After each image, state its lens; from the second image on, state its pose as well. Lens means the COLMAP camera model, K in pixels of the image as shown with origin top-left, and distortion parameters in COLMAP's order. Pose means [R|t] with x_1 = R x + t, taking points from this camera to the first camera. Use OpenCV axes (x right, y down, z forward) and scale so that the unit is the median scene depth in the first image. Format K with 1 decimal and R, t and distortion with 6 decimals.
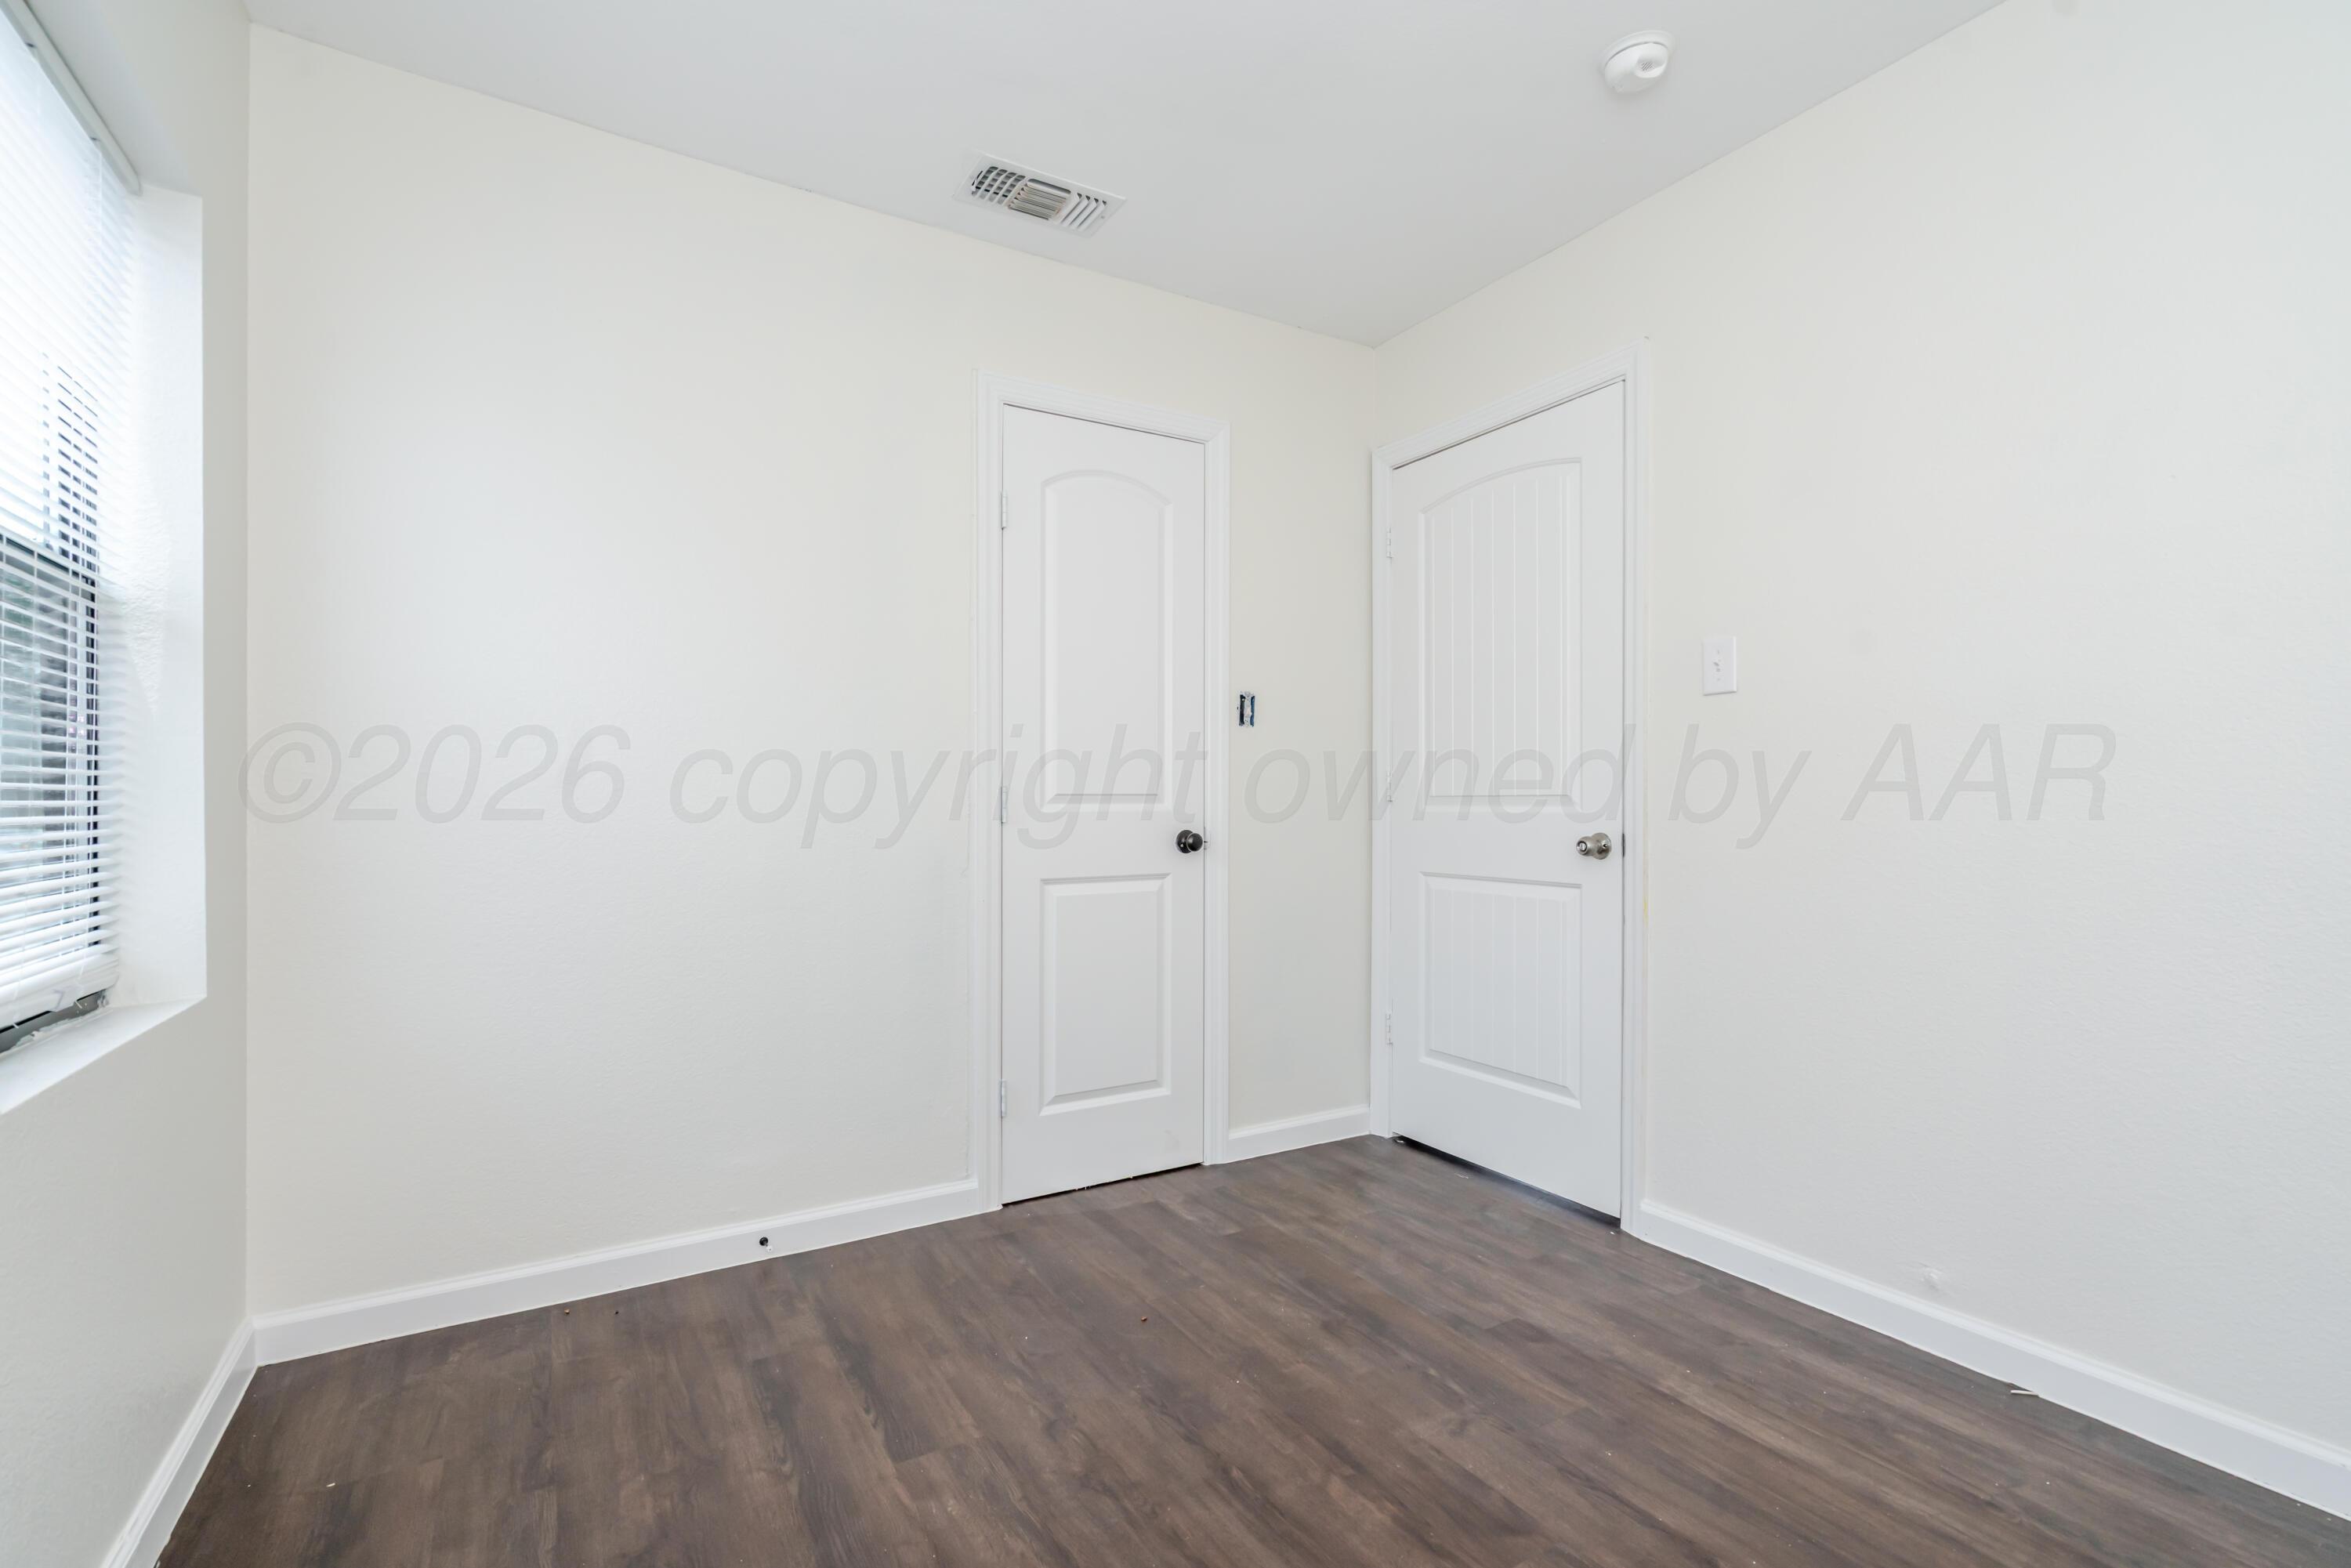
lens RADIAL K [[1070.0, 0, 1178.6], [0, 1070.0, 804.6], [0, 0, 1]] dist [-0.004573, 0.002900]
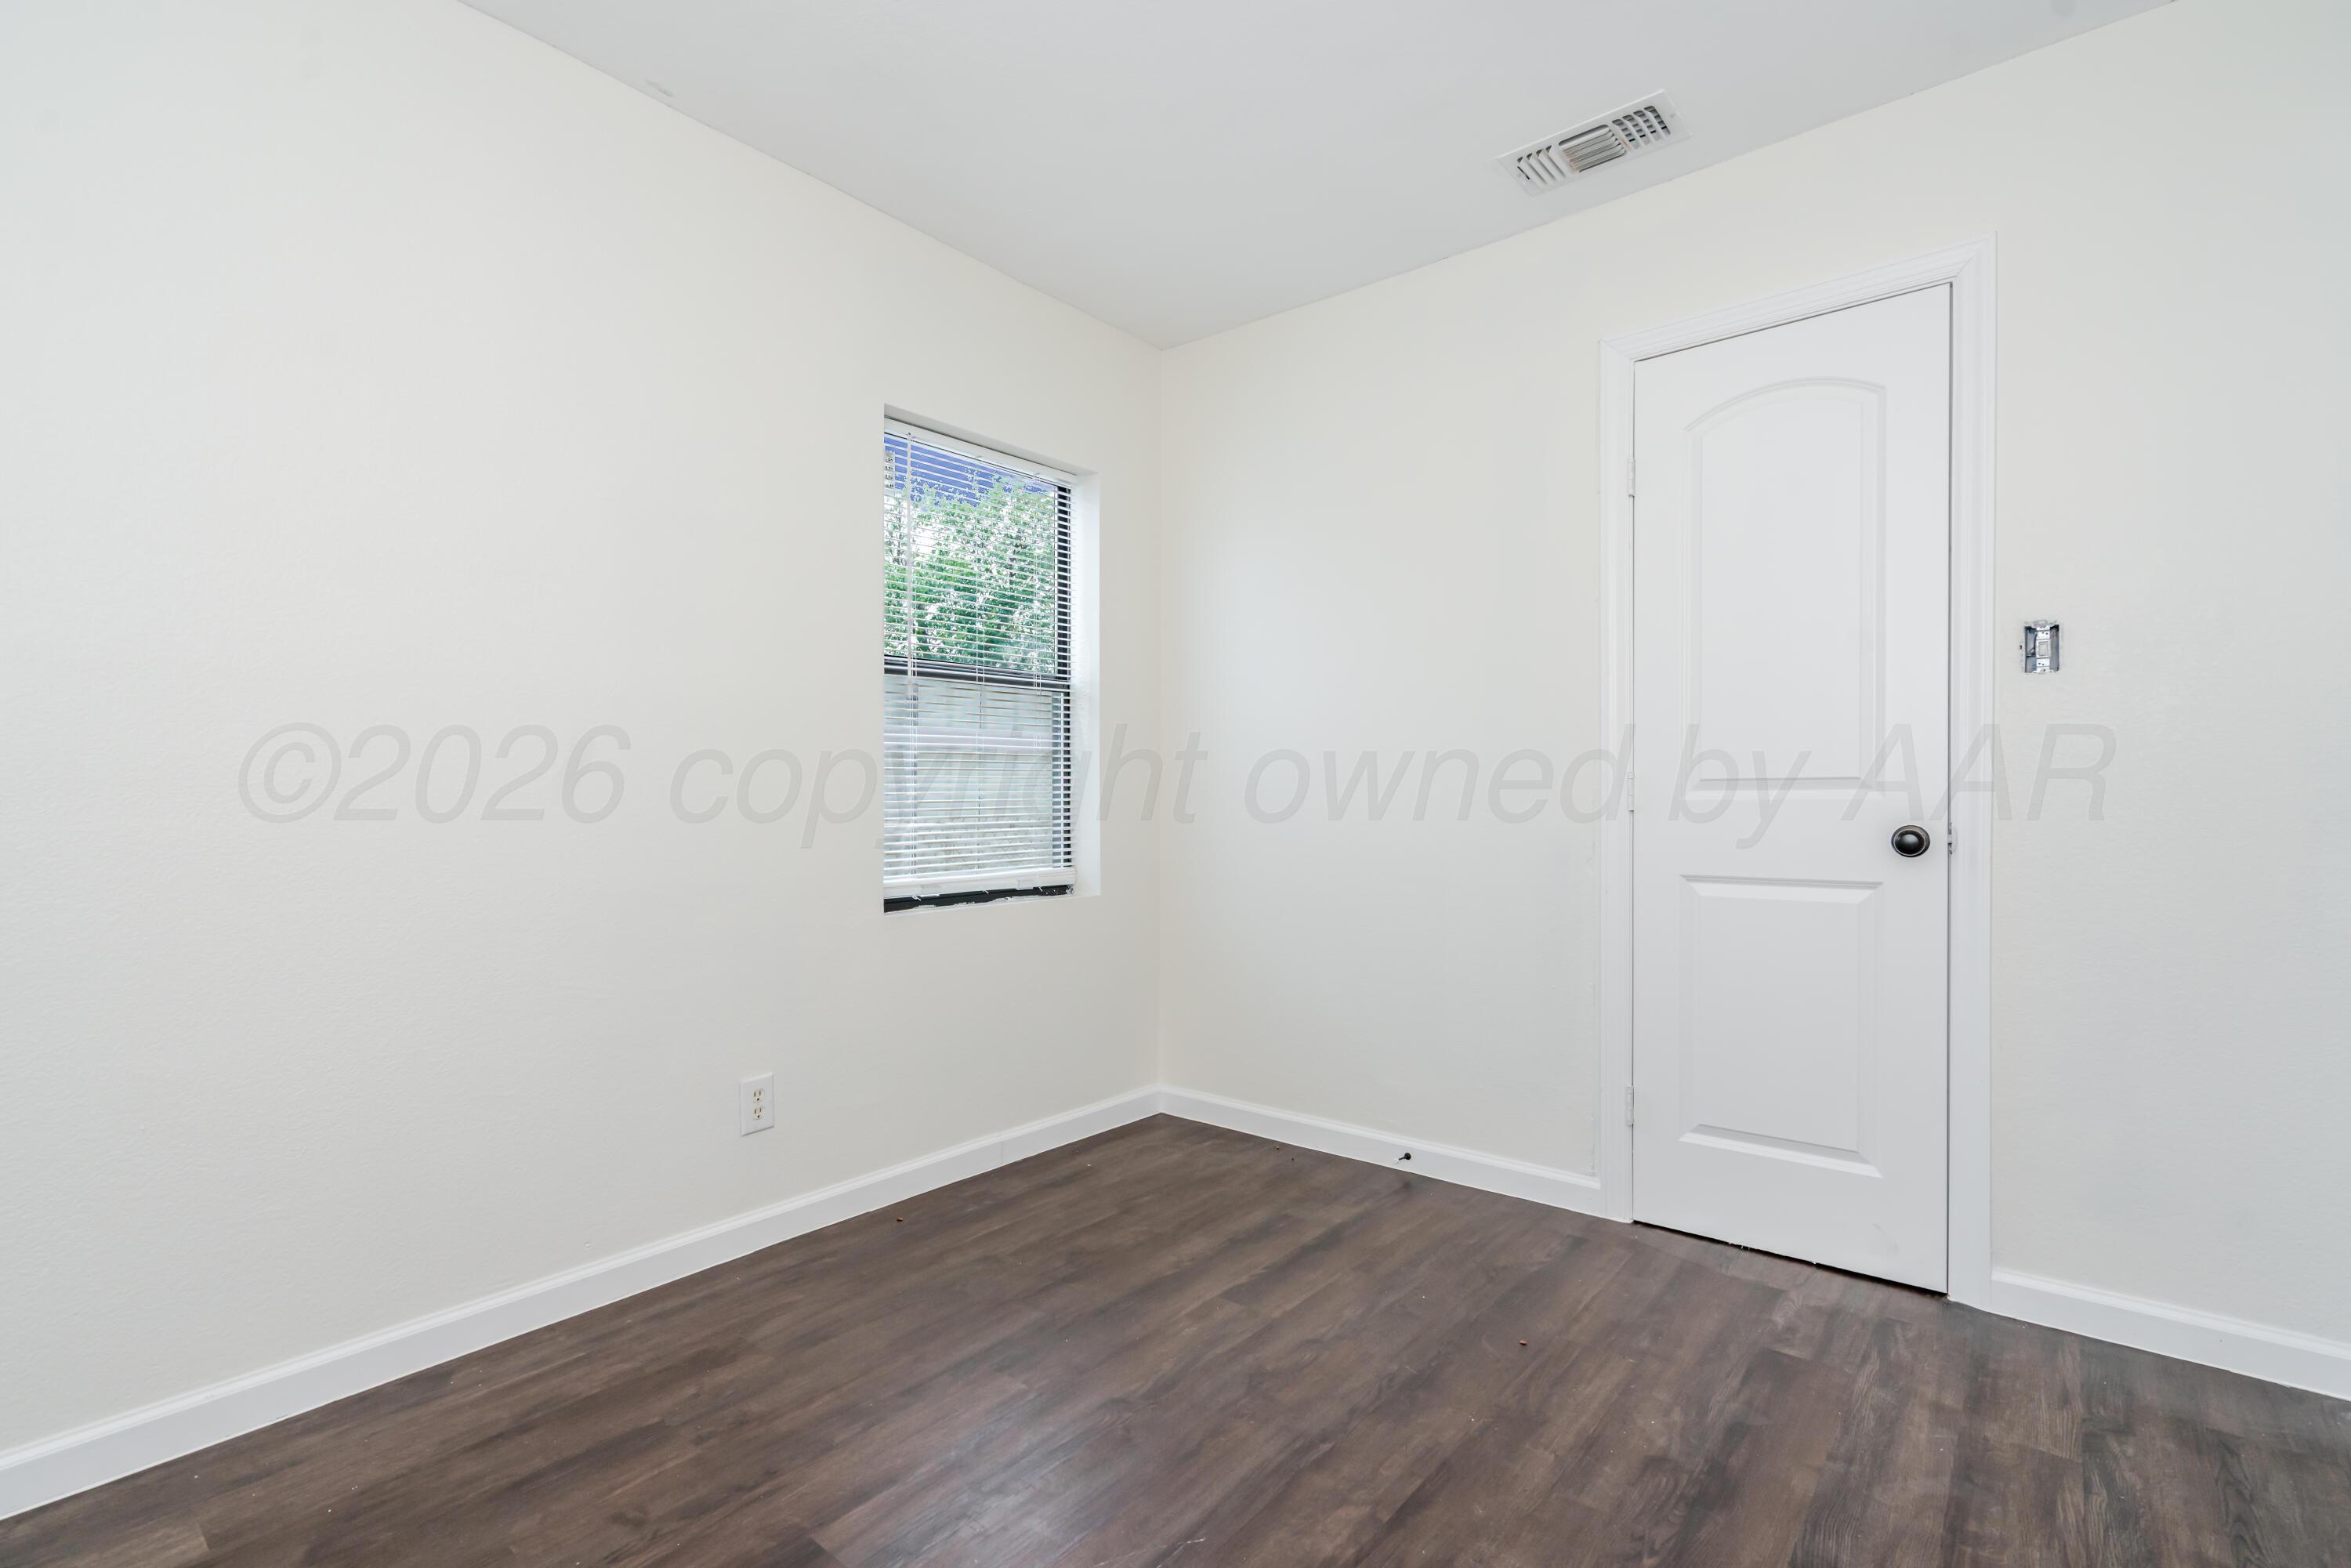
lens RADIAL K [[1070.0, 0, 1179.3], [0, 1070.0, 780.6], [0, 0, 1]] dist [-0.004573, 0.002900]
pose [[0.329980, -0.013467, -0.943892, 0.717476], [0.004220, 0.999909, -0.012791, 0.000575], [0.943978, 0.000238, 0.330007, 0.388000]]
